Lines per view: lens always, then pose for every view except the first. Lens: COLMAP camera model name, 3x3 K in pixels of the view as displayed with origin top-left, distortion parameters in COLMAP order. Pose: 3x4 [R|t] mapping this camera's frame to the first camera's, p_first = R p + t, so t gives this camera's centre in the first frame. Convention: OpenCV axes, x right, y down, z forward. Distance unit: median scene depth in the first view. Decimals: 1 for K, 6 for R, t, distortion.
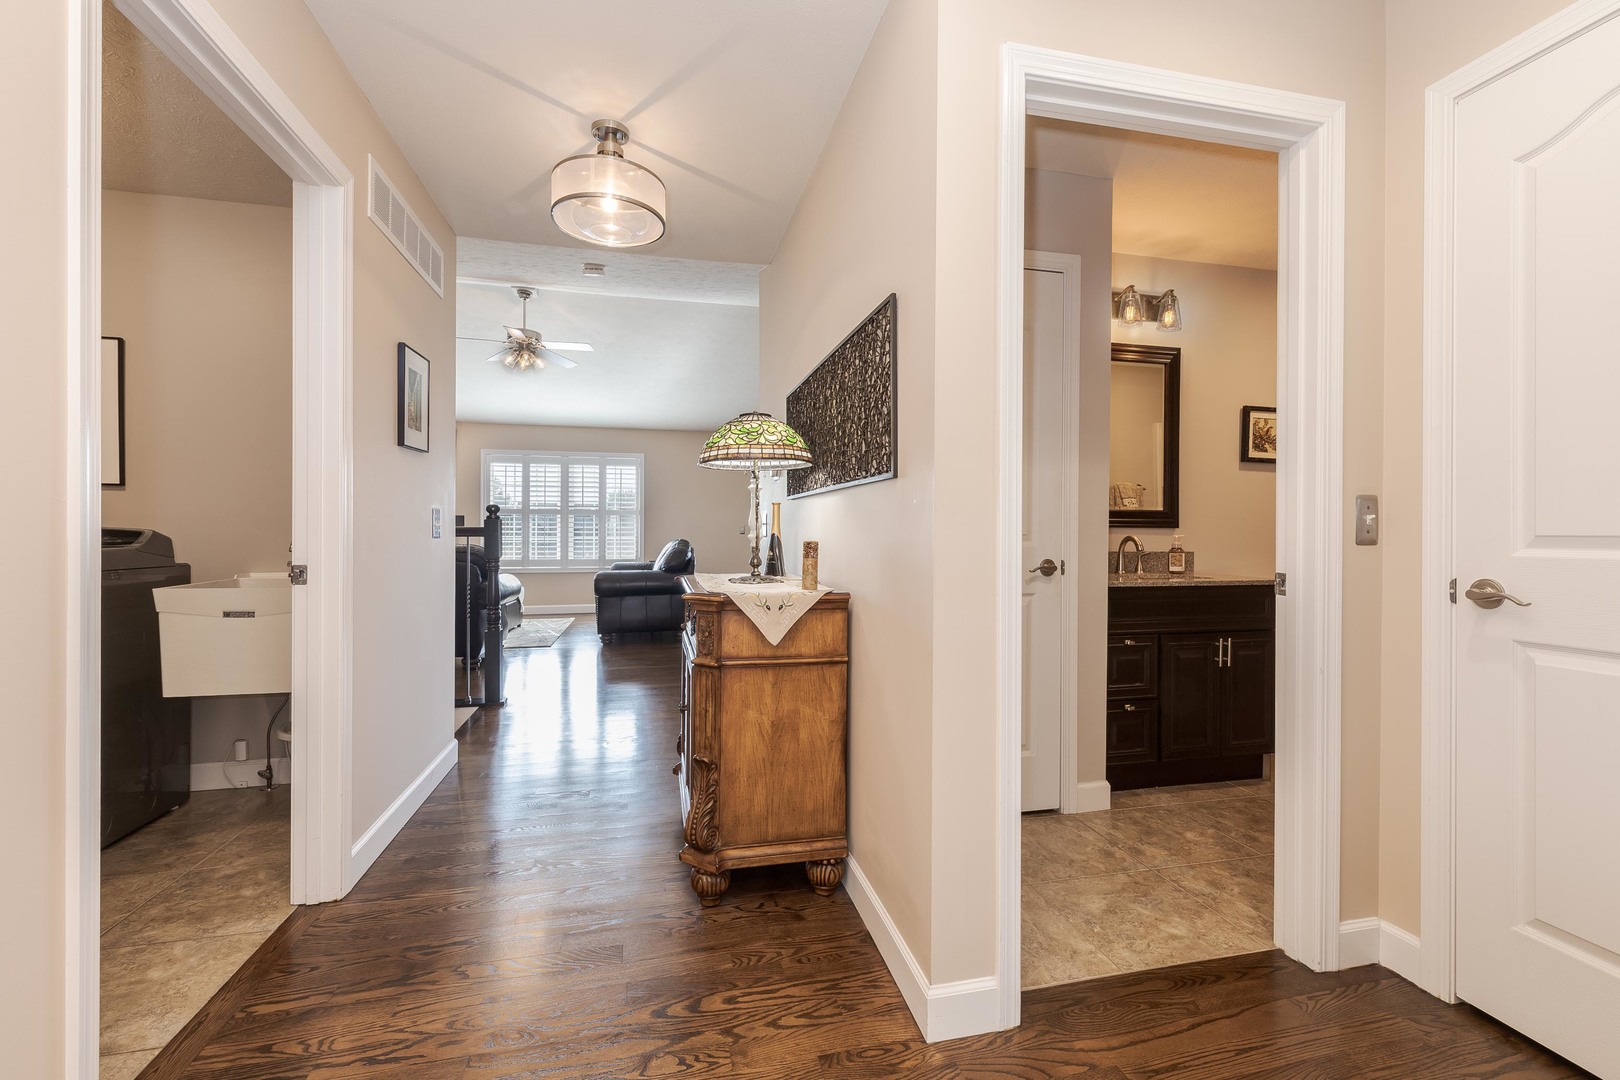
lens RADIAL K [[699.7, 0, 817.2], [0, 699.7, 533.3], [0, 0, 1]] dist [-0.001204, -0.000303]
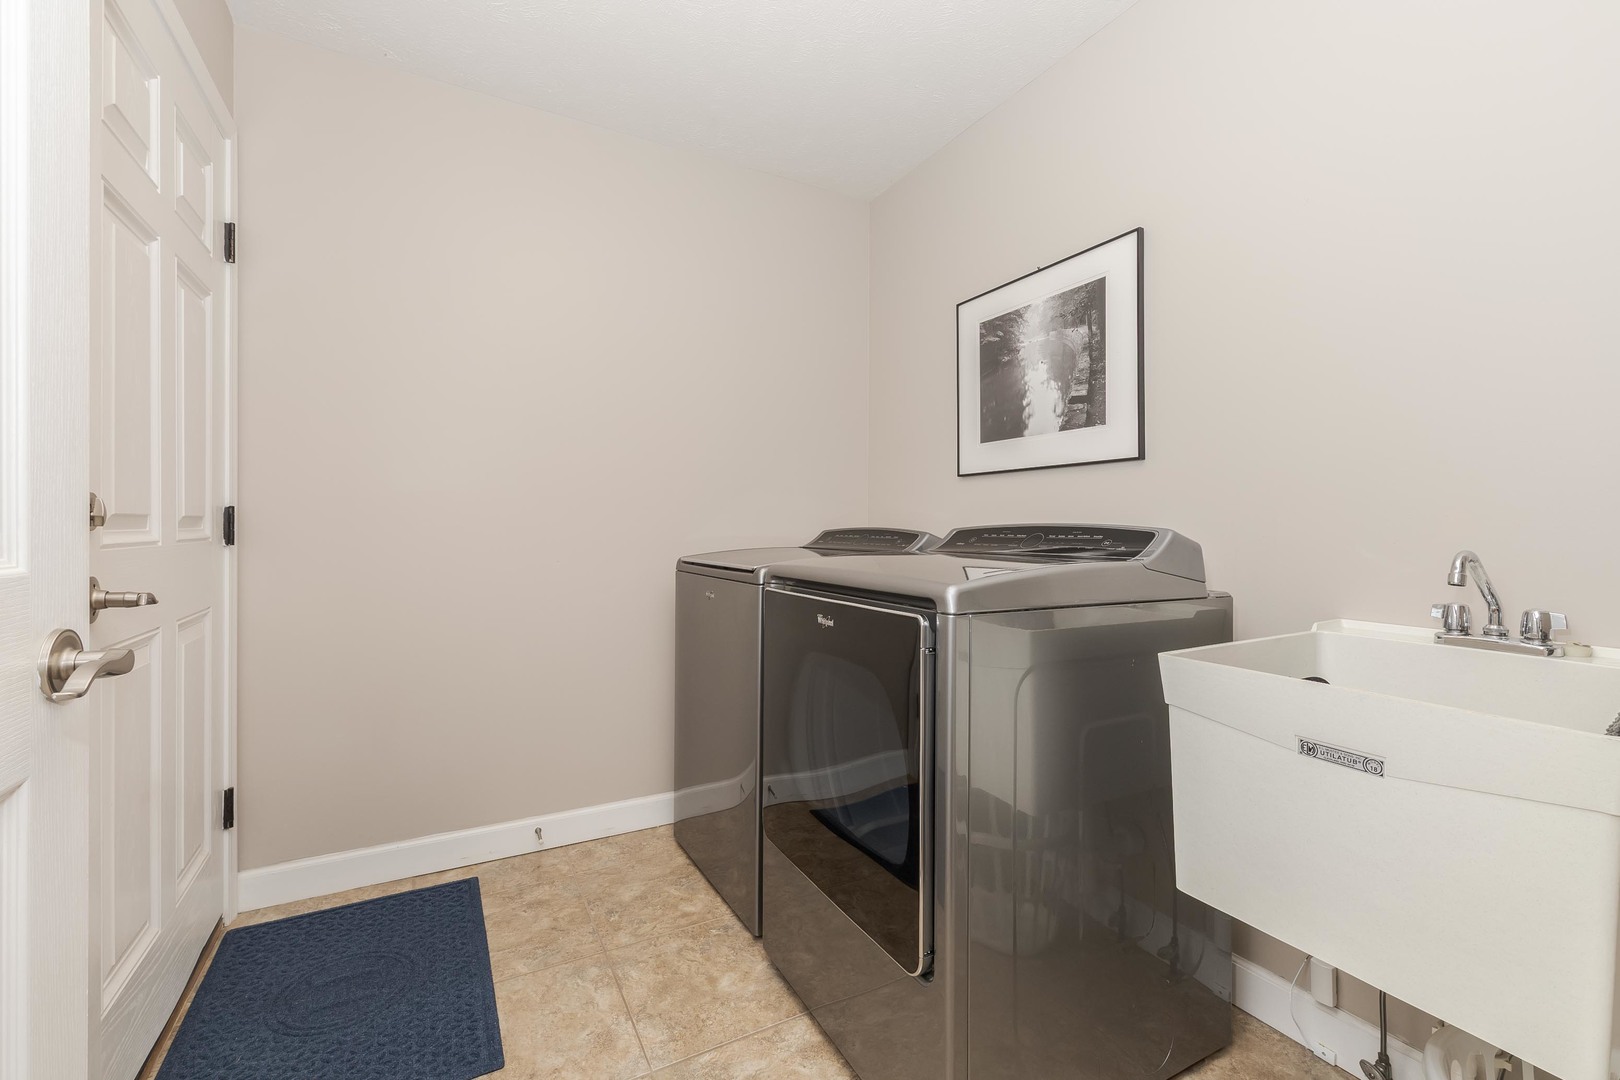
lens RADIAL K [[699.7, 0, 813.4], [0, 699.7, 534.8], [0, 0, 1]] dist [-0.001204, -0.000303]
pose [[0.279131, -0.001173, -0.960252, -0.522065], [-0.001686, 0.999997, -0.001712, 0.000090], [0.960252, 0.002096, 0.279128, 0.597902]]
